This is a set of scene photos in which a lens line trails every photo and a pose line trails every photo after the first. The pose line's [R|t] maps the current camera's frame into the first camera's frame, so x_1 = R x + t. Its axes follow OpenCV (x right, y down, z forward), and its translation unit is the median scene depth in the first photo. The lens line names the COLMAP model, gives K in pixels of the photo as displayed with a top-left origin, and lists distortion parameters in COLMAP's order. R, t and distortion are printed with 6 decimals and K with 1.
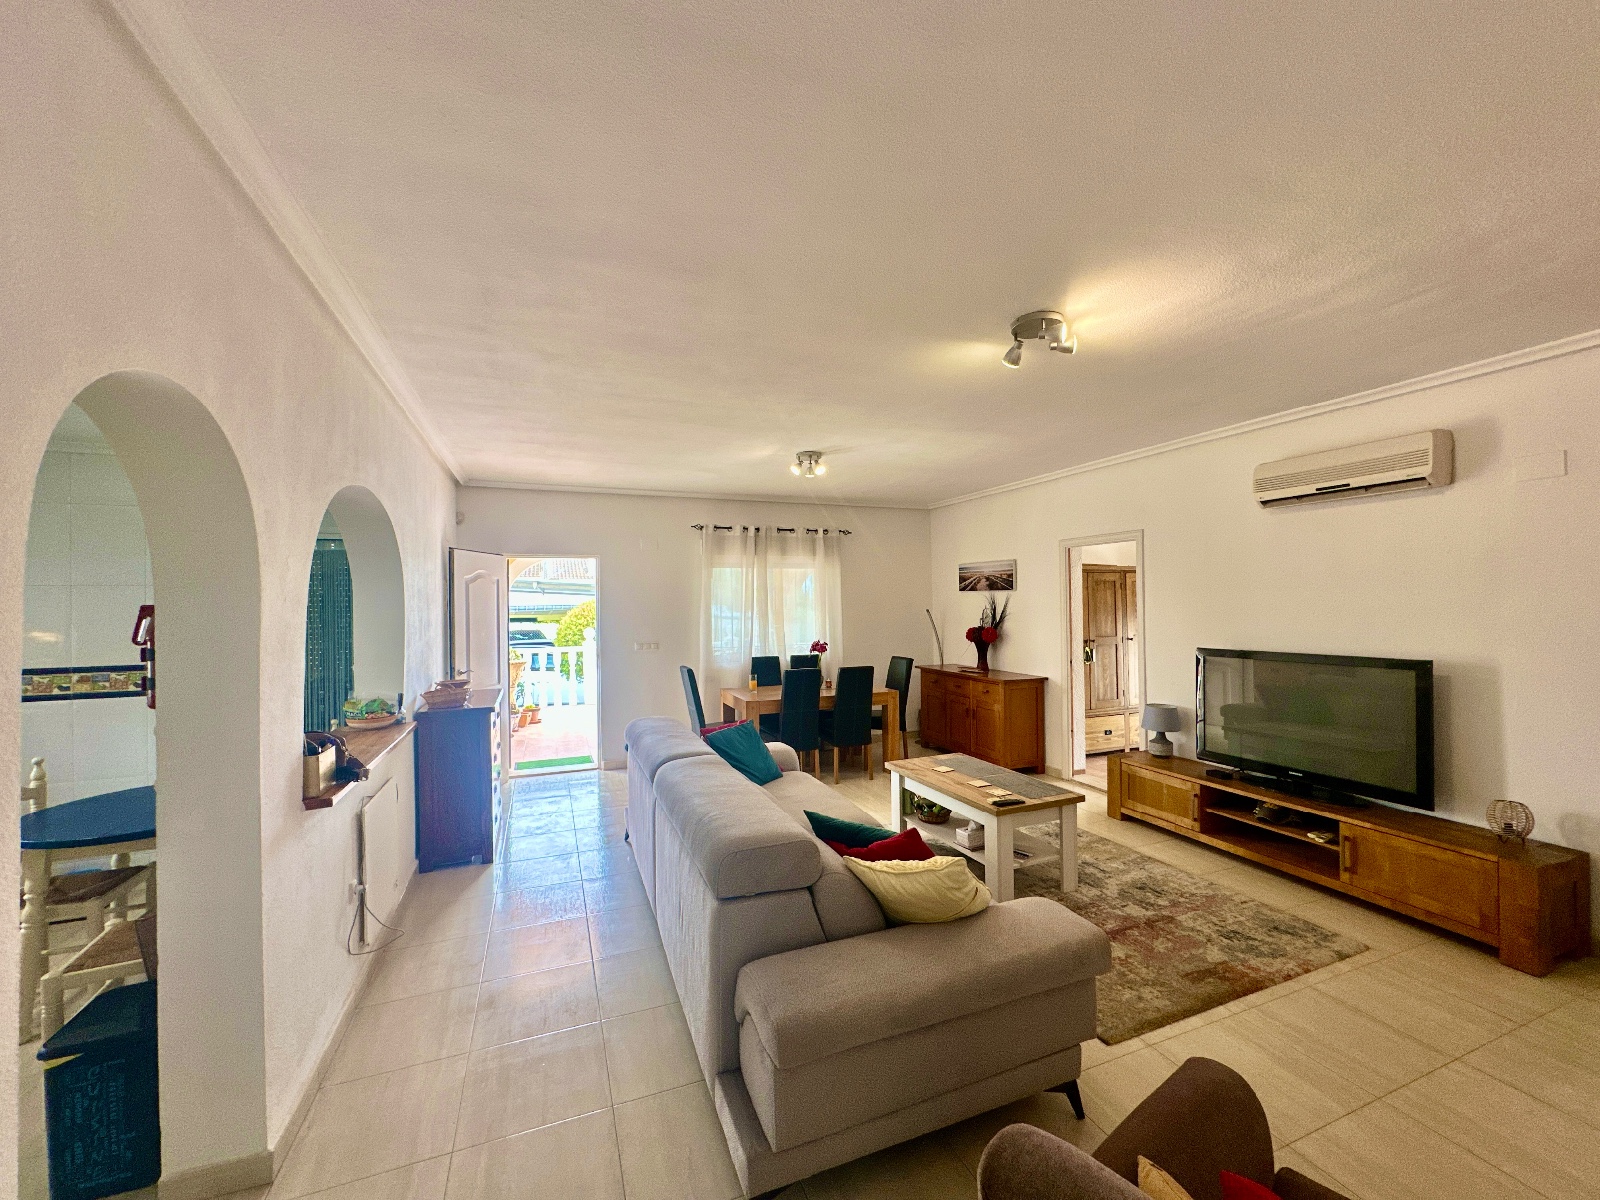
lens RADIAL K [[636.5, 0, 800.0], [0, 636.5, 600.0], [0, 0, 1]] dist [-0.014811, 0.005574]
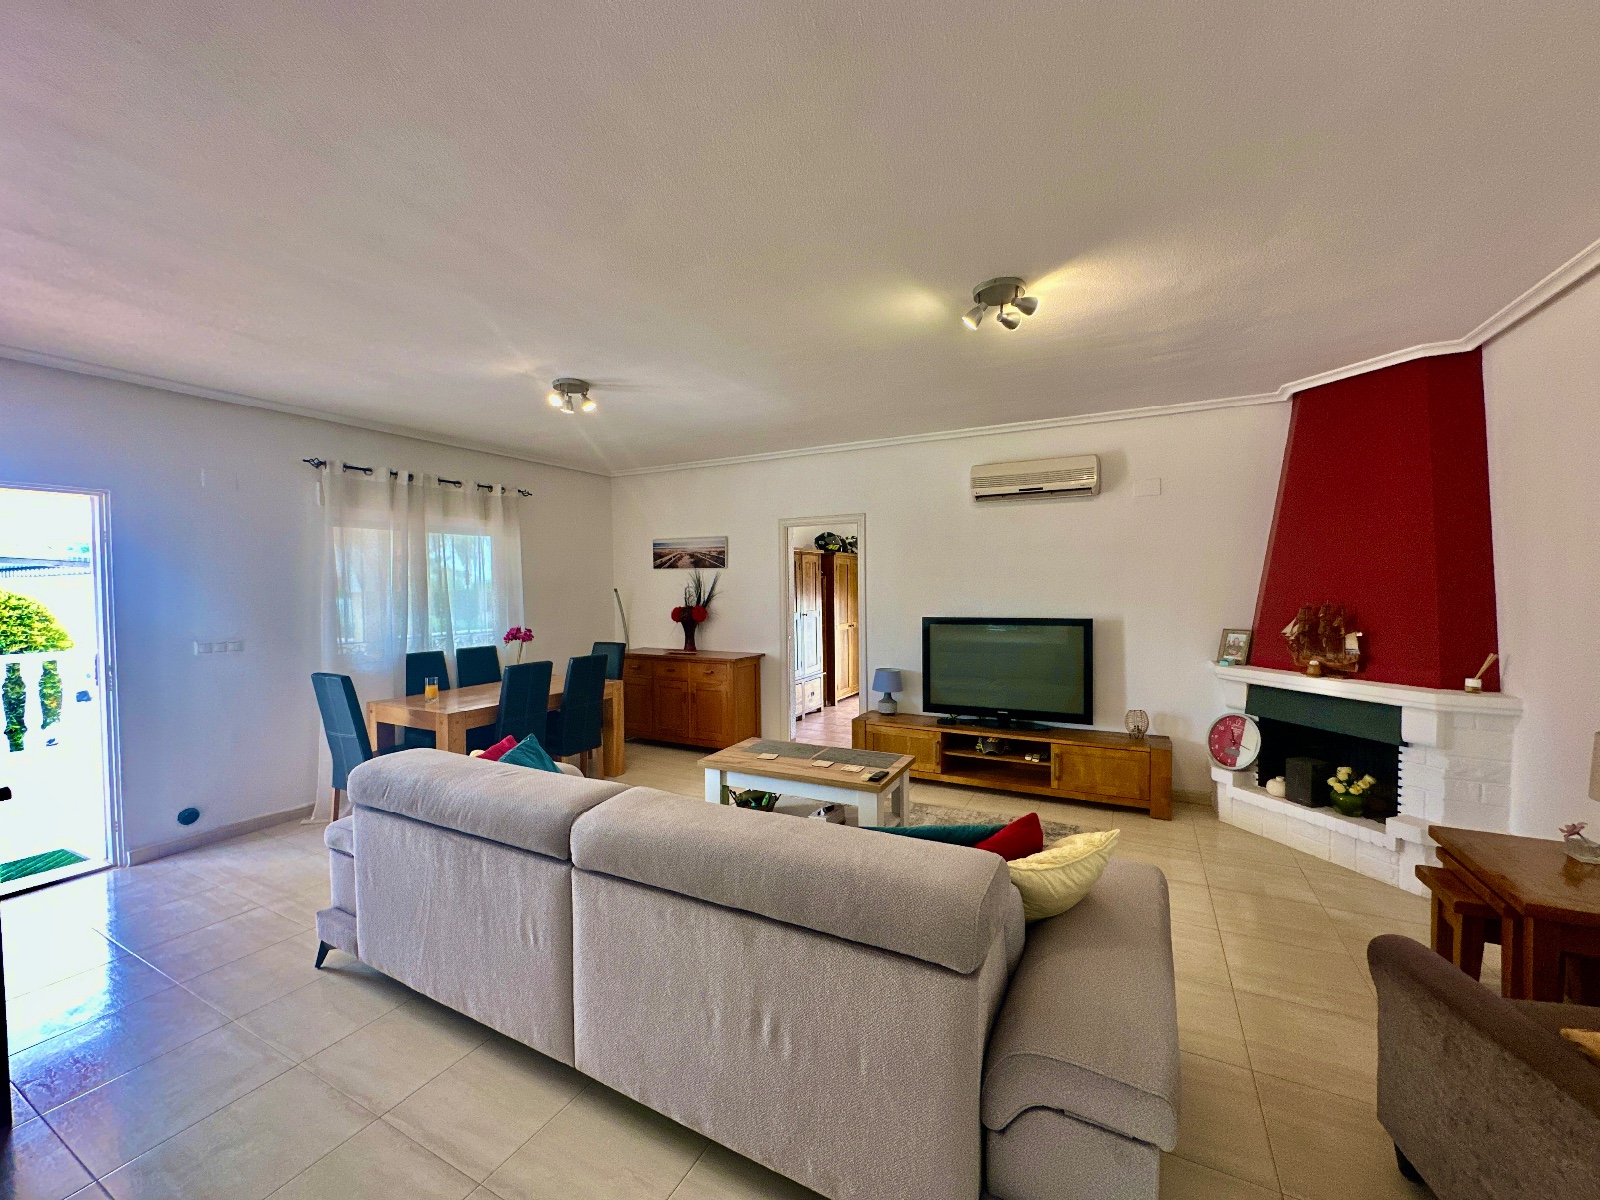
lens RADIAL K [[638.1, 0, 797.2], [0, 638.1, 603.2], [0, 0, 1]] dist [-0.003029, 0.000483]
pose [[0.764016, -0.015763, 0.645005, -0.276278], [-0.002326, 0.999628, 0.027184, 0.015667], [-0.645194, -0.022269, 0.763695, 0.224298]]
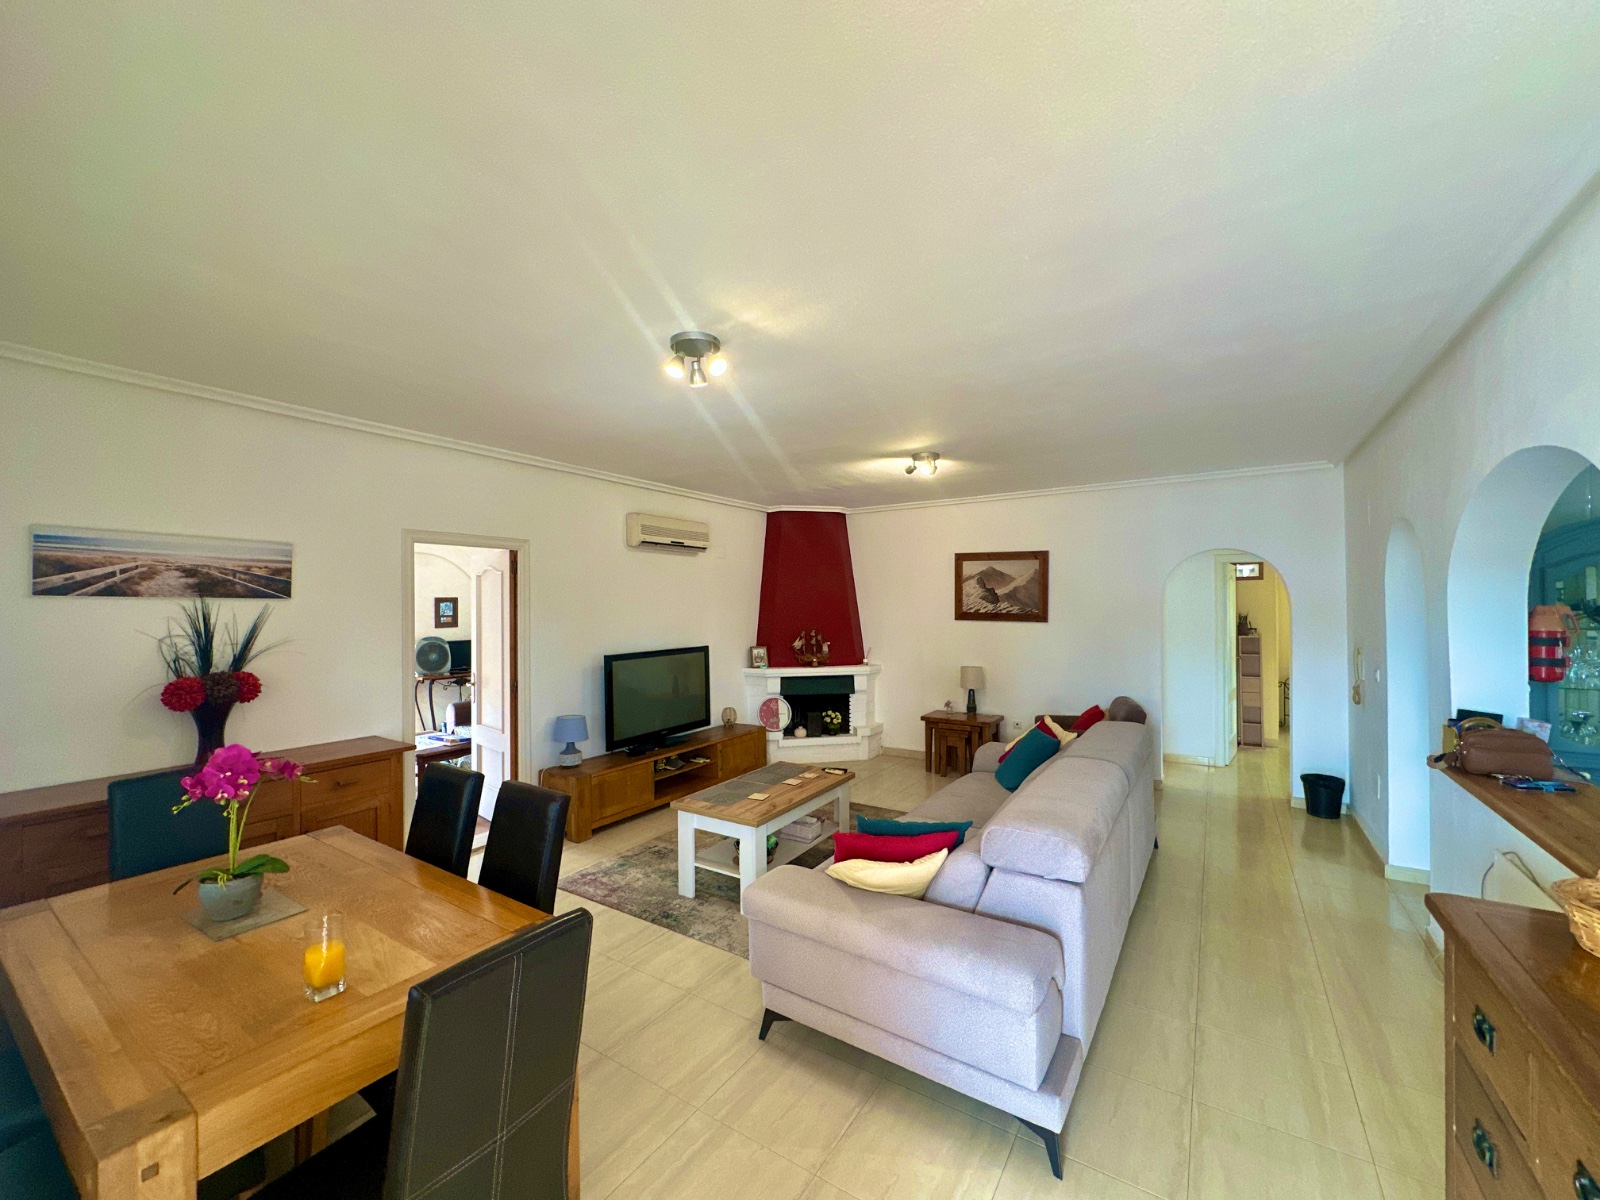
lens RADIAL K [[638.1, 0, 797.2], [0, 638.1, 603.2], [0, 0, 1]] dist [-0.003029, 0.000483]
pose [[-0.570982, 0.020024, 0.820718, -0.469898], [0.010325, 0.999799, -0.017210, 0.002905], [-0.820897, -0.001353, -0.571074, 1.225283]]
